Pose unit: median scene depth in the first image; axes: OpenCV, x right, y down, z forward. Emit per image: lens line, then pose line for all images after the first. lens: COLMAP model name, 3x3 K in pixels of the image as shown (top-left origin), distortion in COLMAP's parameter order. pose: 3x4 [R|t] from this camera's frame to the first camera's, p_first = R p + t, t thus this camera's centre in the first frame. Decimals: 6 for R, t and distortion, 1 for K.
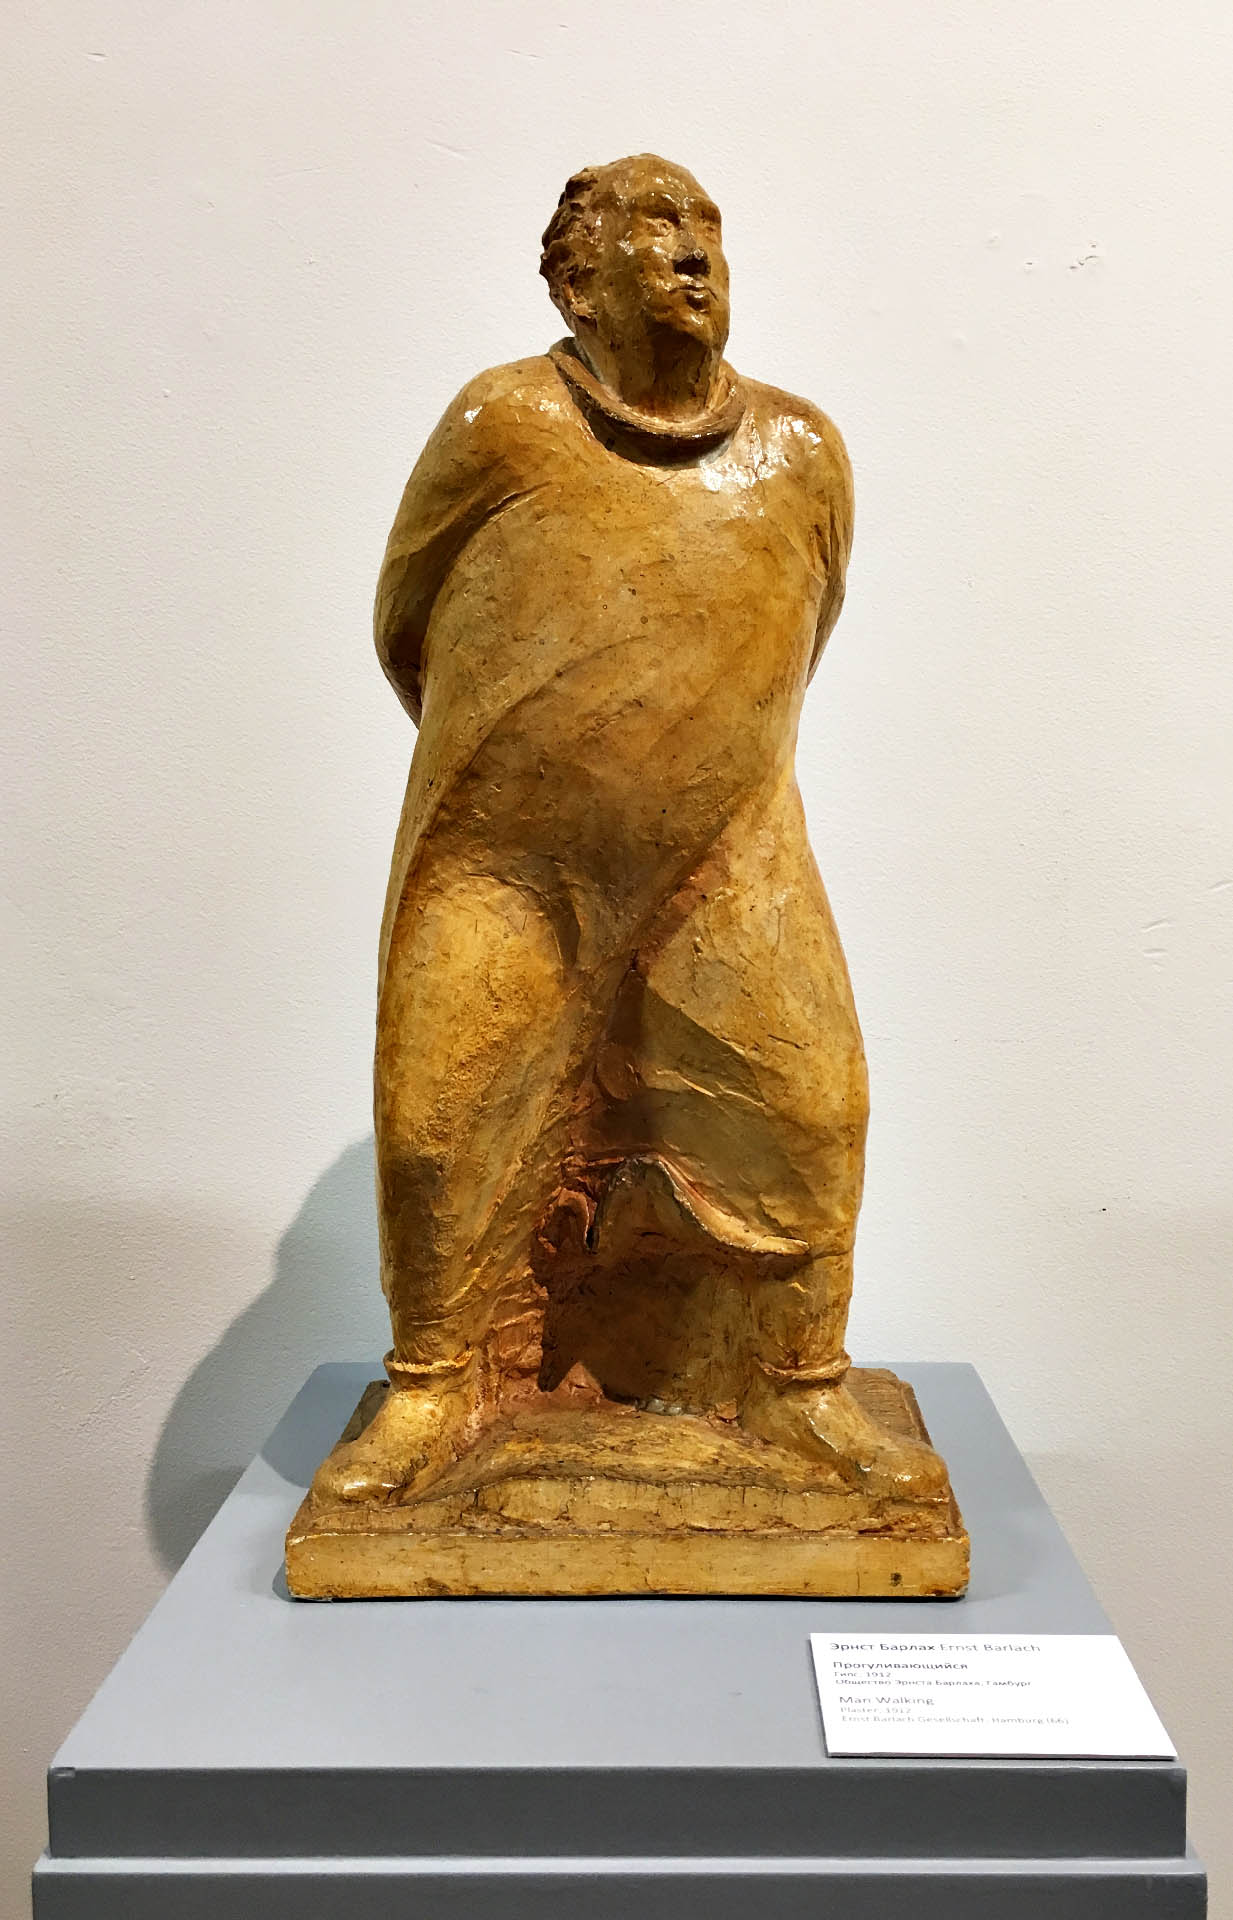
lens RADIAL K [[1715.3, 0, 614.0], [0, 1715.3, 957.8], [0, 0, 1]] dist [0.017596, 0.001574]
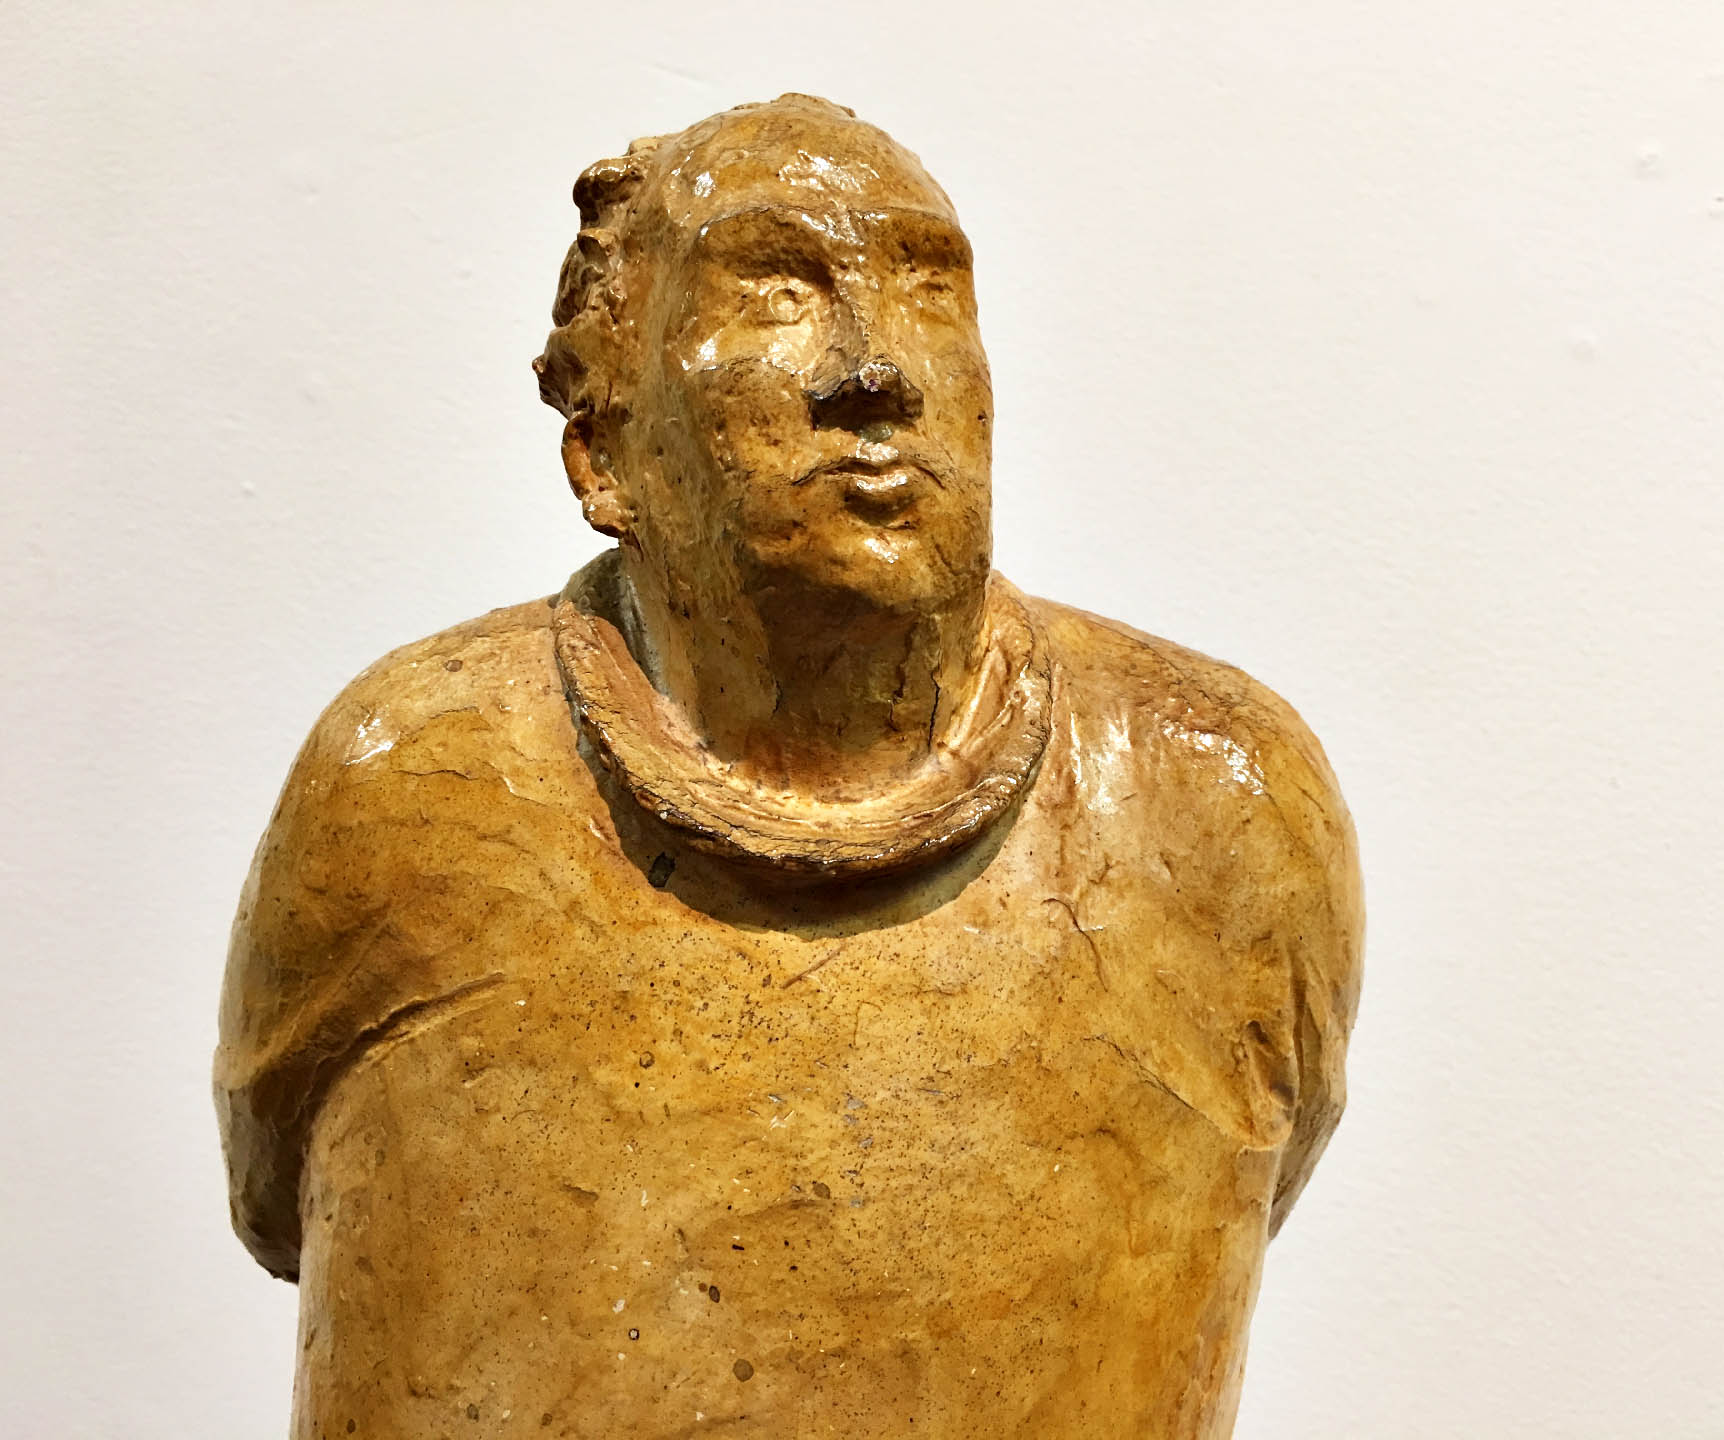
lens RADIAL K [[1699.7, 0, 863.0], [0, 1699.7, 719.6], [0, 0, 1]] dist [0.054109, 0.000000]
pose [[0.984511, -0.004997, -0.175252, 0.104572], [-0.006045, 0.998032, -0.062413, -0.308809], [0.175219, 0.062506, 0.982543, 0.645270]]
